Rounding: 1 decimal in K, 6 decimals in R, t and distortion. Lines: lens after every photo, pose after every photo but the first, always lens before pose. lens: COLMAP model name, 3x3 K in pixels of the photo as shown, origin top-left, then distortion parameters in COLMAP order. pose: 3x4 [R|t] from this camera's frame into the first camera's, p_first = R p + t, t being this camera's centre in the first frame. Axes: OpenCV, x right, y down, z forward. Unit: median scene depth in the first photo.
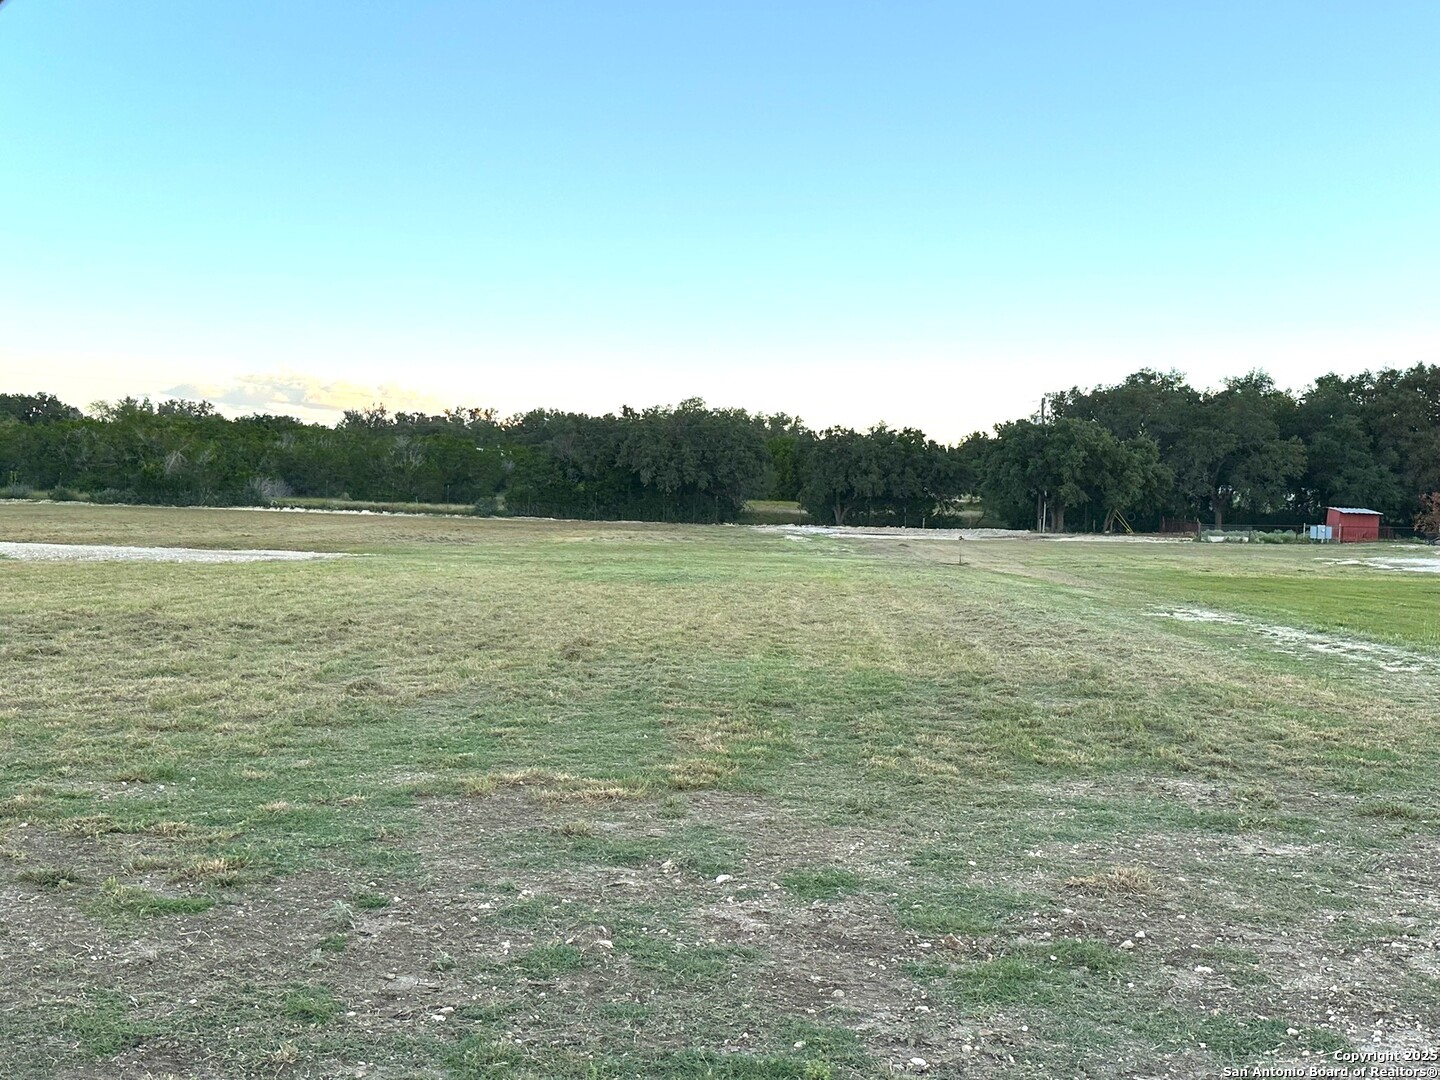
lens RADIAL K [[1507.3, 0, 720.0], [0, 1507.3, 540.0], [0, 0, 1]] dist [0.196226, -0.450367]
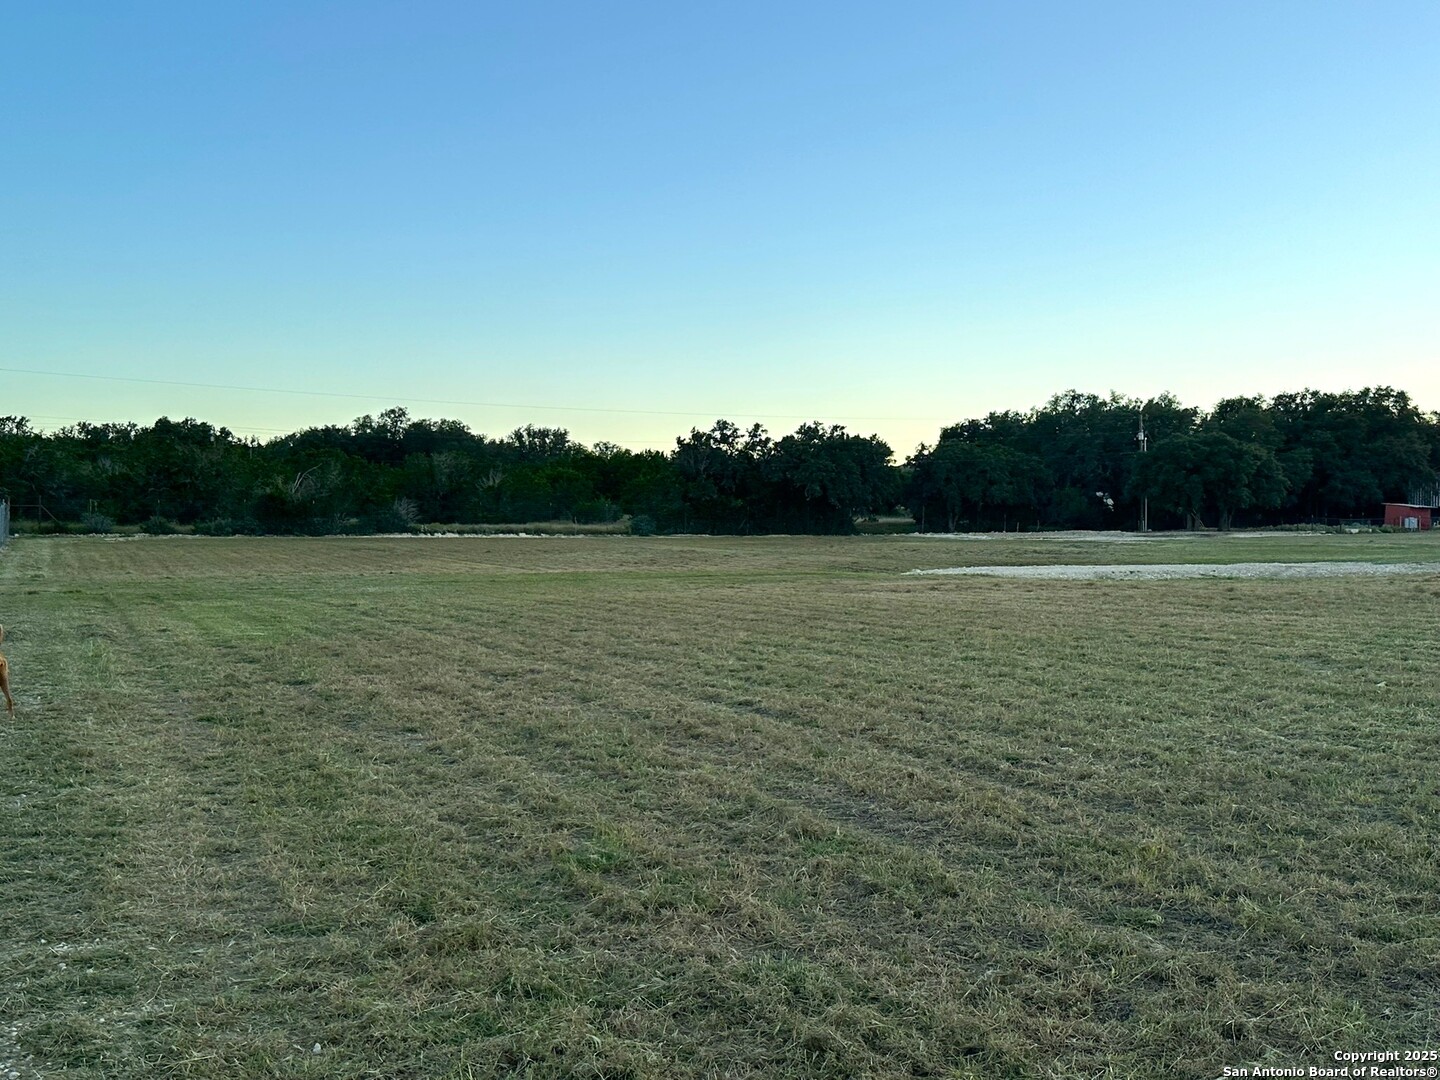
lens RADIAL K [[1510.1, 0, 720.0], [0, 1510.1, 540.0], [0, 0, 1]] dist [0.219322, -0.527307]
pose [[0.875566, -0.035171, 0.481816, -0.573864], [0.038908, 0.999240, 0.002238, -0.012646], [-0.481529, 0.016787, 0.876269, 0.125108]]
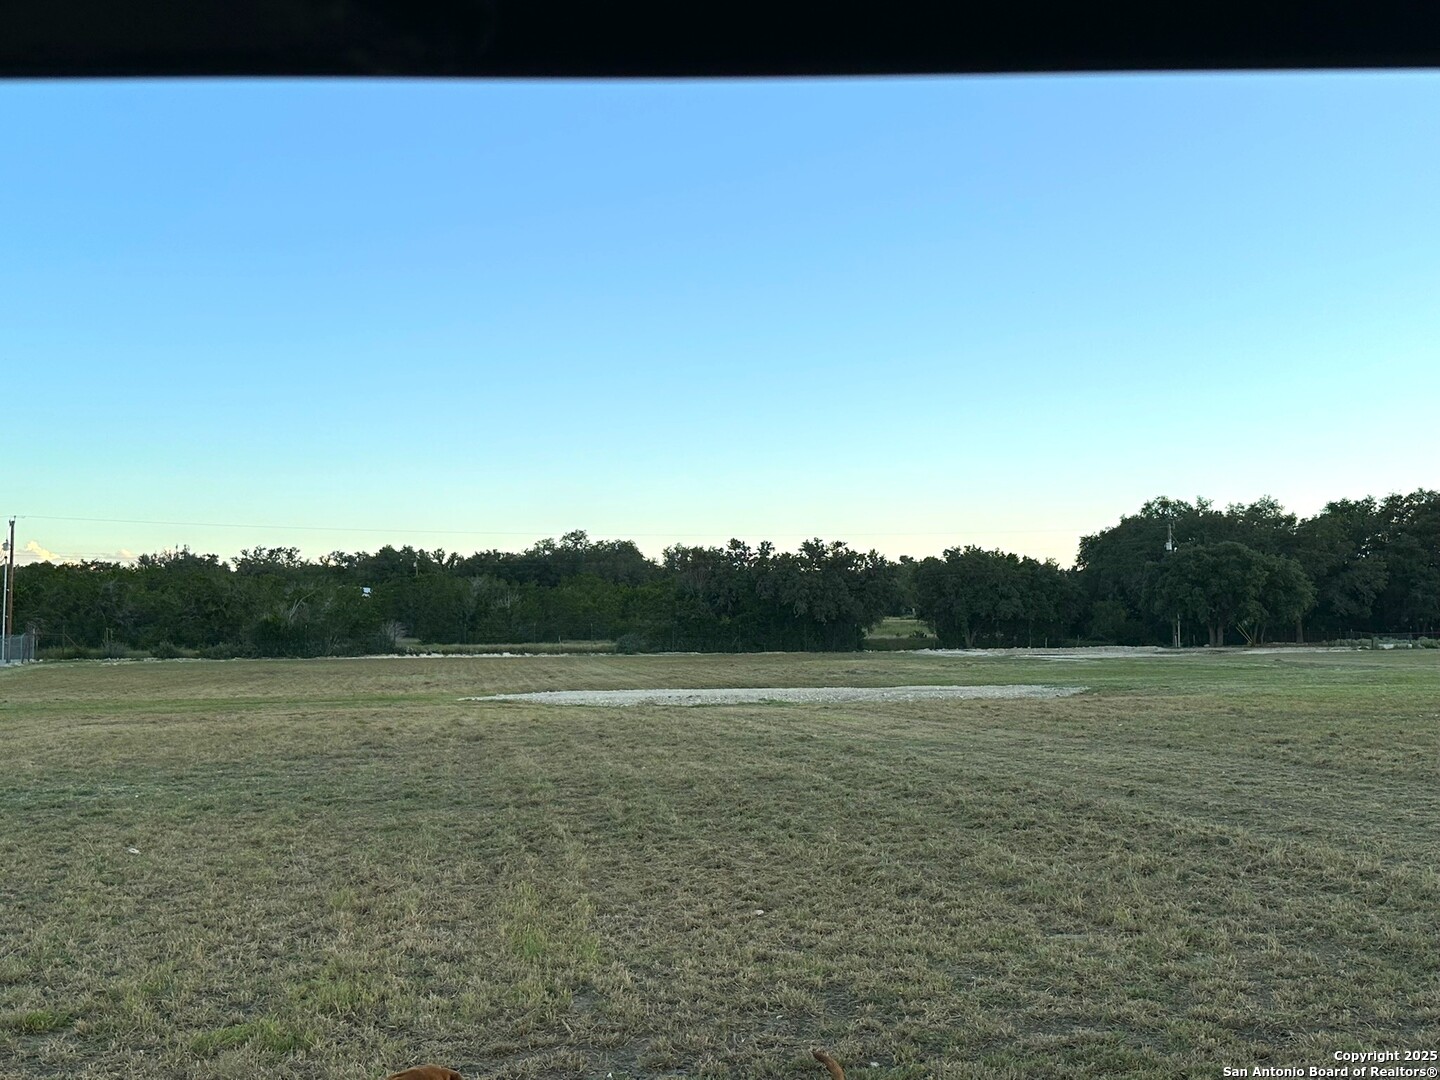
lens RADIAL K [[1506.6, 0, 706.2], [0, 1506.6, 543.2], [0, 0, 1]] dist [0.213305, -0.492142]
pose [[0.967714, -0.023216, 0.250978, -0.350334], [0.044422, 0.995872, -0.079158, -0.006929], [-0.248104, 0.087751, 0.964751, 0.022833]]
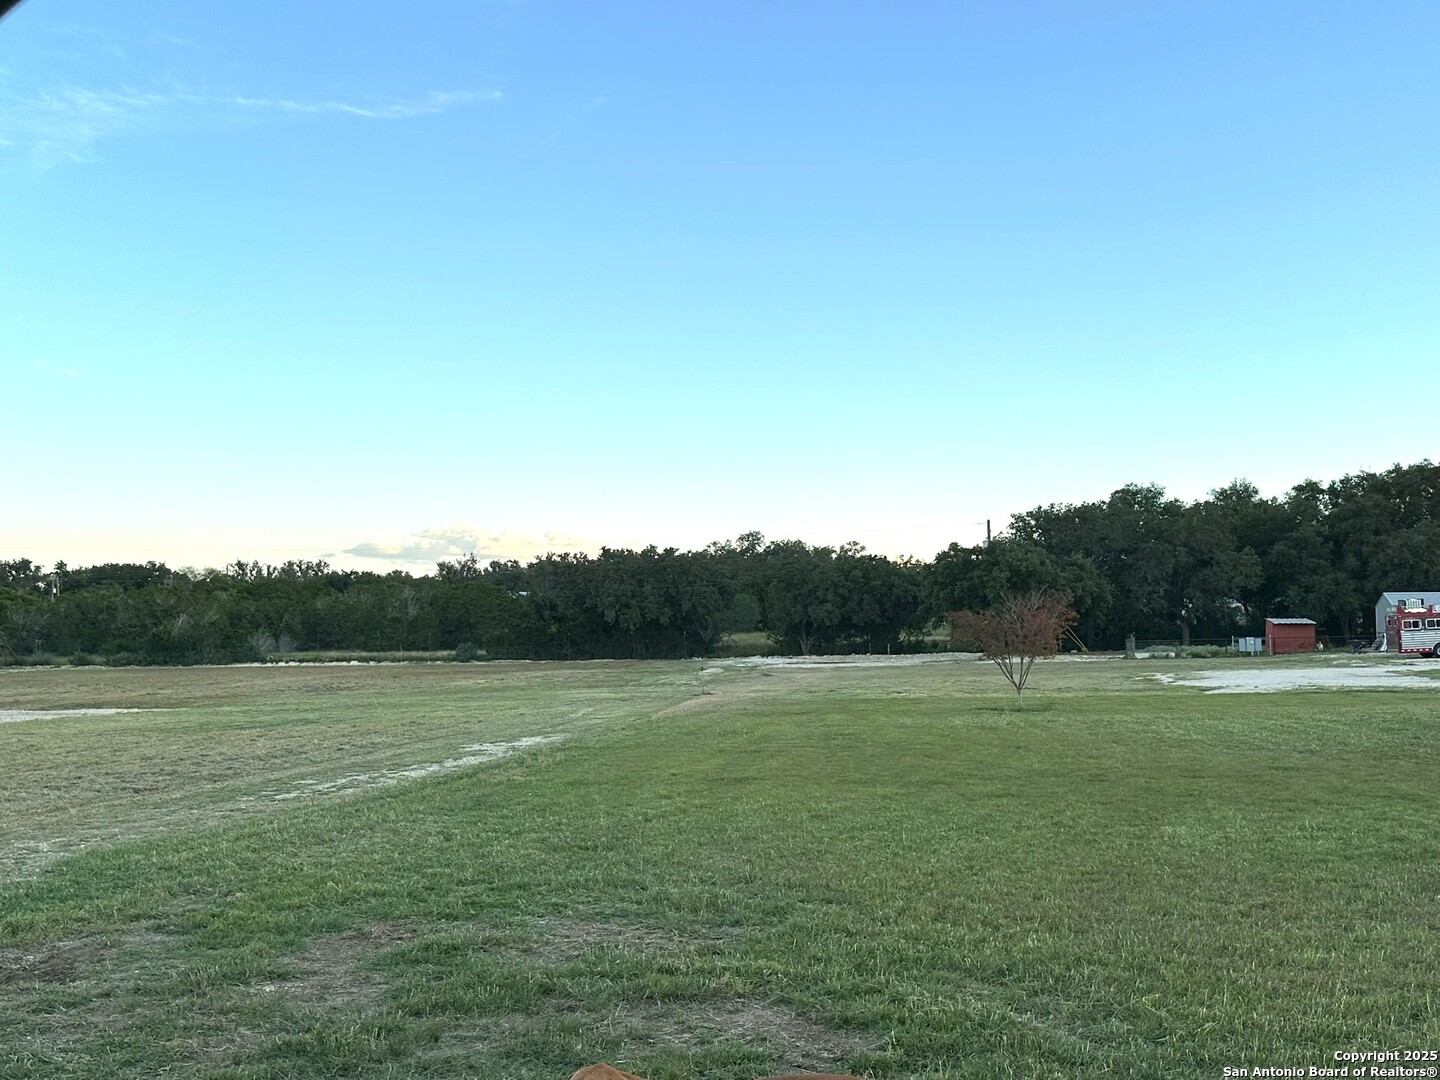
lens RADIAL K [[1507.3, 0, 720.0], [0, 1507.3, 540.0], [0, 0, 1]] dist [0.196226, -0.450367]
pose [[0.992744, -0.051225, -0.108788, 0.131745], [0.041494, 0.995086, -0.089901, 0.002035], [0.112859, 0.084735, 0.989991, -0.007831]]
